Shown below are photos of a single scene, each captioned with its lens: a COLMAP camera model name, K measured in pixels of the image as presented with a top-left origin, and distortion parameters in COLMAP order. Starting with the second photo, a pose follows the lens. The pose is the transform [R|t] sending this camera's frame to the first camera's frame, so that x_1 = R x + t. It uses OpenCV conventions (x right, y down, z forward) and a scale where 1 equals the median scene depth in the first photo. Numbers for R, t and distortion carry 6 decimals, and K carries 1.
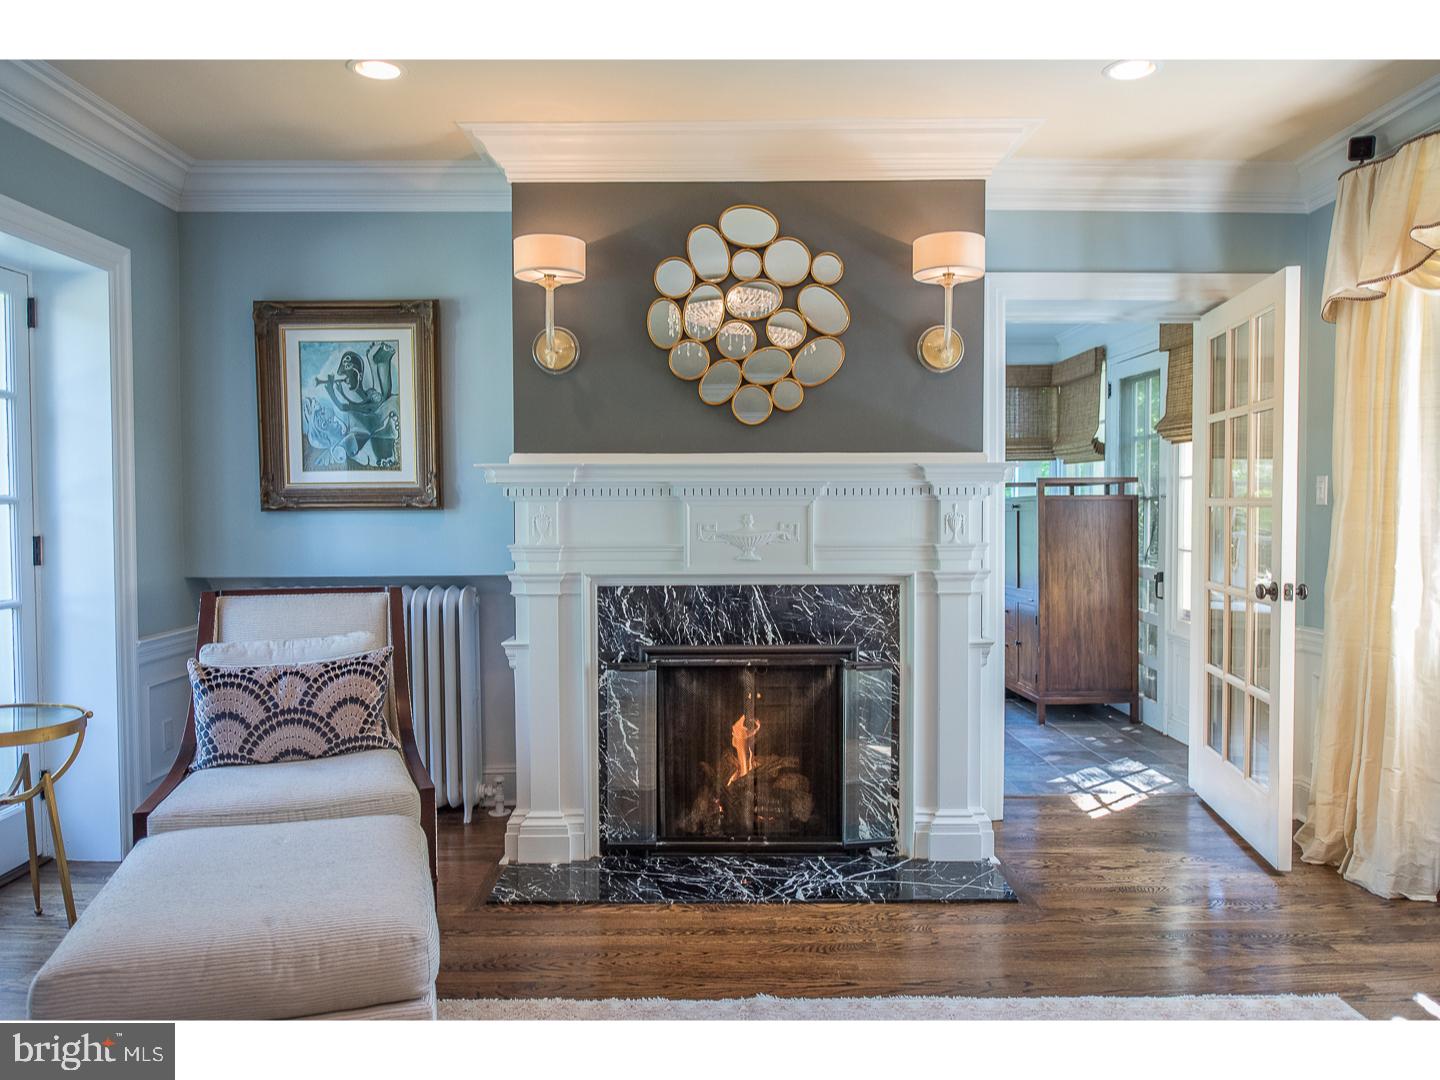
lens RADIAL K [[1052.5, 0, 721.0], [0, 1052.5, 537.9], [0, 0, 1]] dist [0.003773, 0.000848]
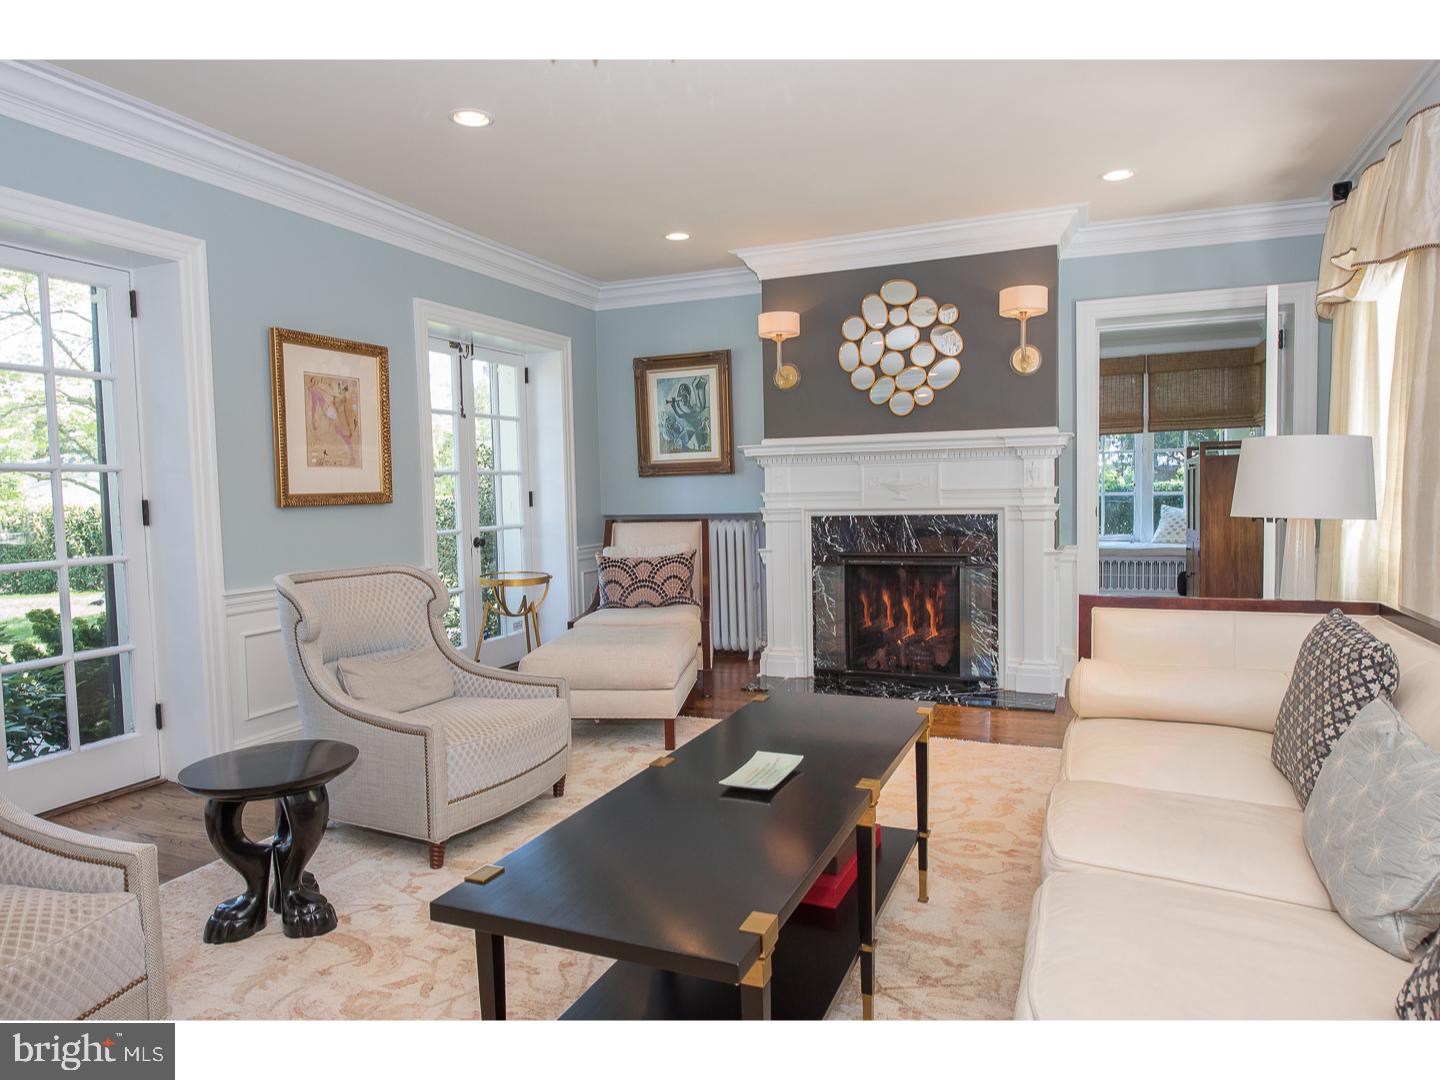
lens RADIAL K [[948.5, 0, 719.6], [0, 948.5, 545.7], [0, 0, 1]] dist [0.003483, 0.001775]
pose [[0.919857, 0.006130, -0.392207, 0.342813], [0.007189, 0.999446, 0.032482, 0.042496], [0.392189, -0.032698, 0.919303, -0.453191]]
